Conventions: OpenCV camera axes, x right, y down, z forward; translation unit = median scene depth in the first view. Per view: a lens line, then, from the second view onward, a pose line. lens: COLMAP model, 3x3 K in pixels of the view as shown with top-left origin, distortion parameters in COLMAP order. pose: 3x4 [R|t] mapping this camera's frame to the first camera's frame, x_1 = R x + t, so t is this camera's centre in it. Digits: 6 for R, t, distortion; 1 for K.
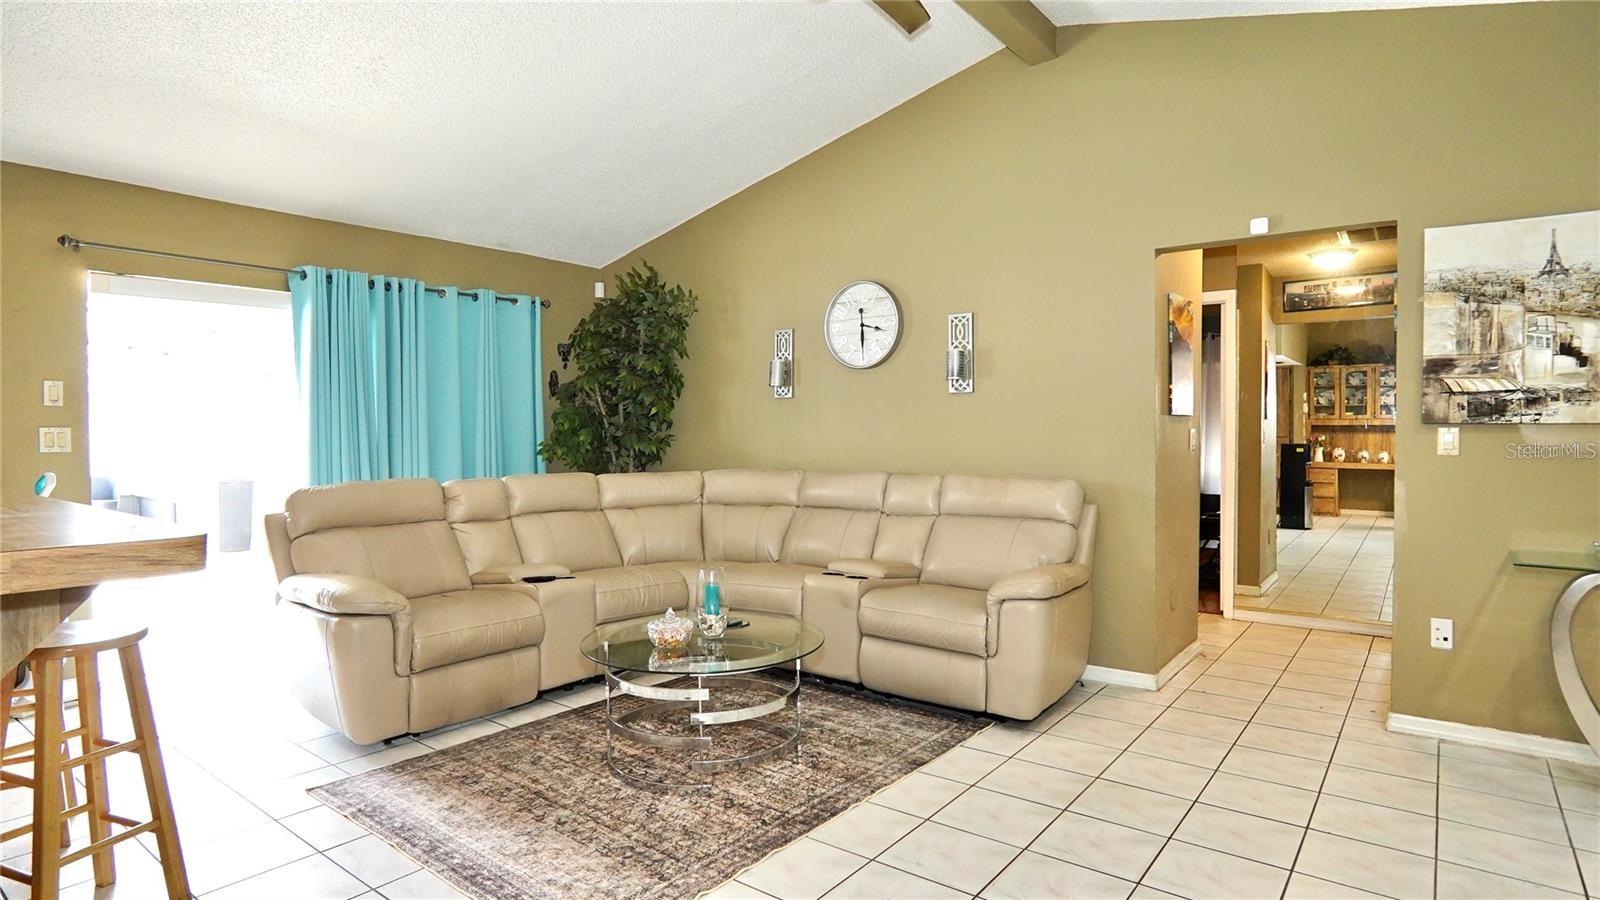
lens RADIAL K [[856.3, 0, 769.1], [0, 856.3, 455.4], [0, 0, 1]] dist [-0.021276, 0.001015]
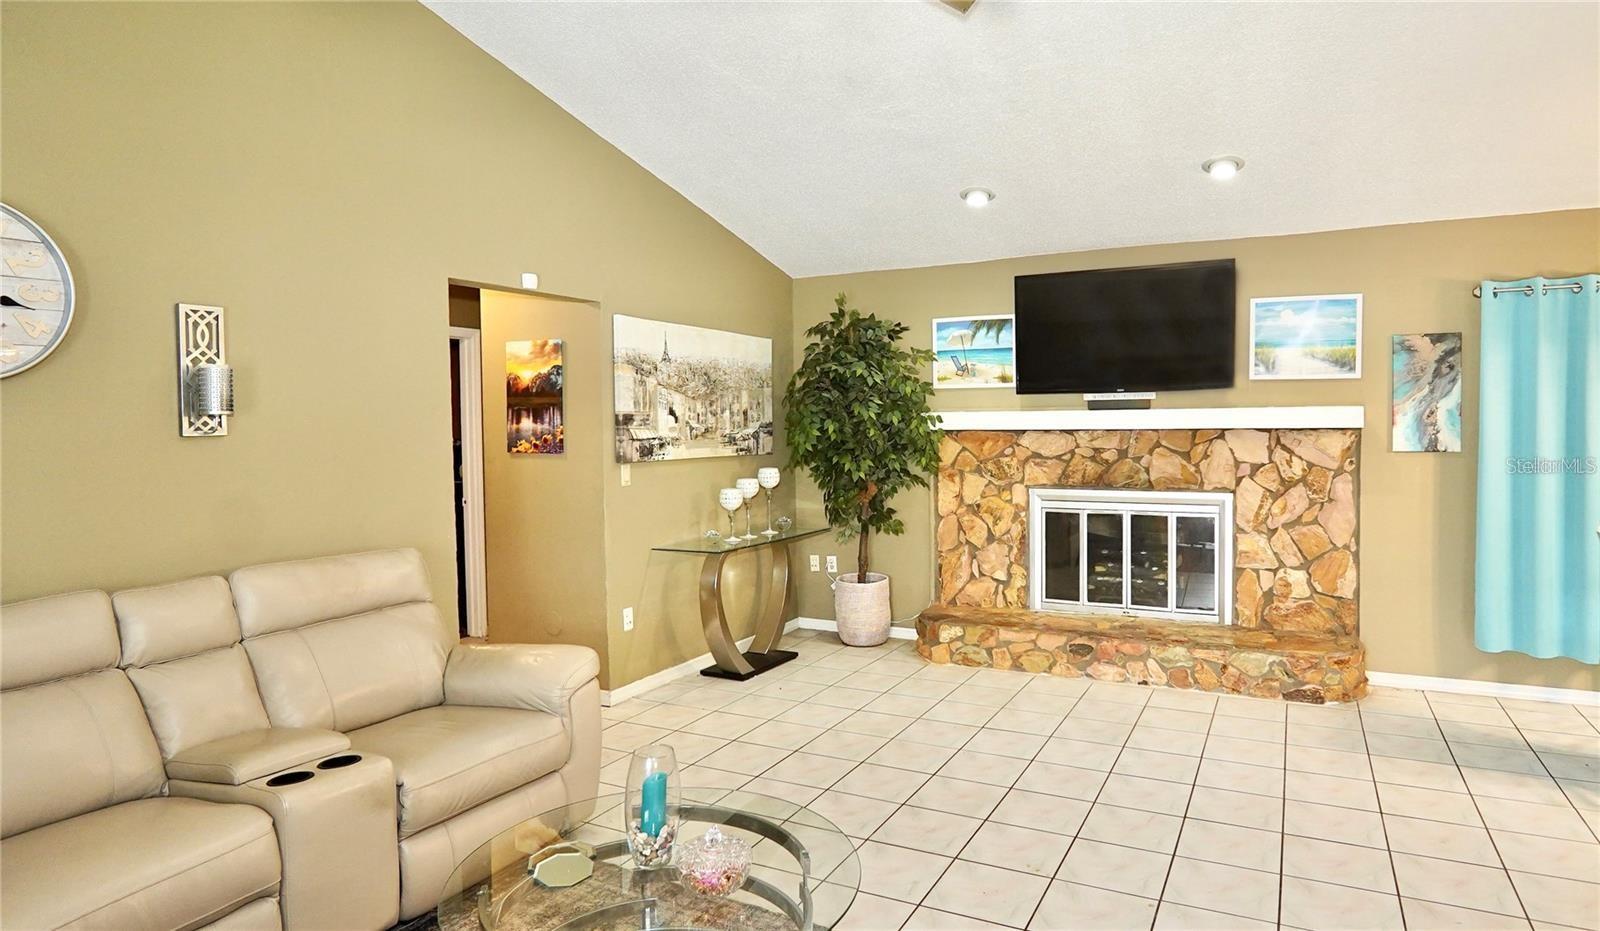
lens RADIAL K [[953.3, 0, 800.1], [0, 953.3, 463.4], [0, 0, 1]] dist [-0.008947, -0.001416]
pose [[-0.193032, -0.036089, 0.980529, -0.748758], [0.046734, 0.997851, 0.045927, -0.094352], [-0.980079, 0.054689, -0.190930, 1.036574]]
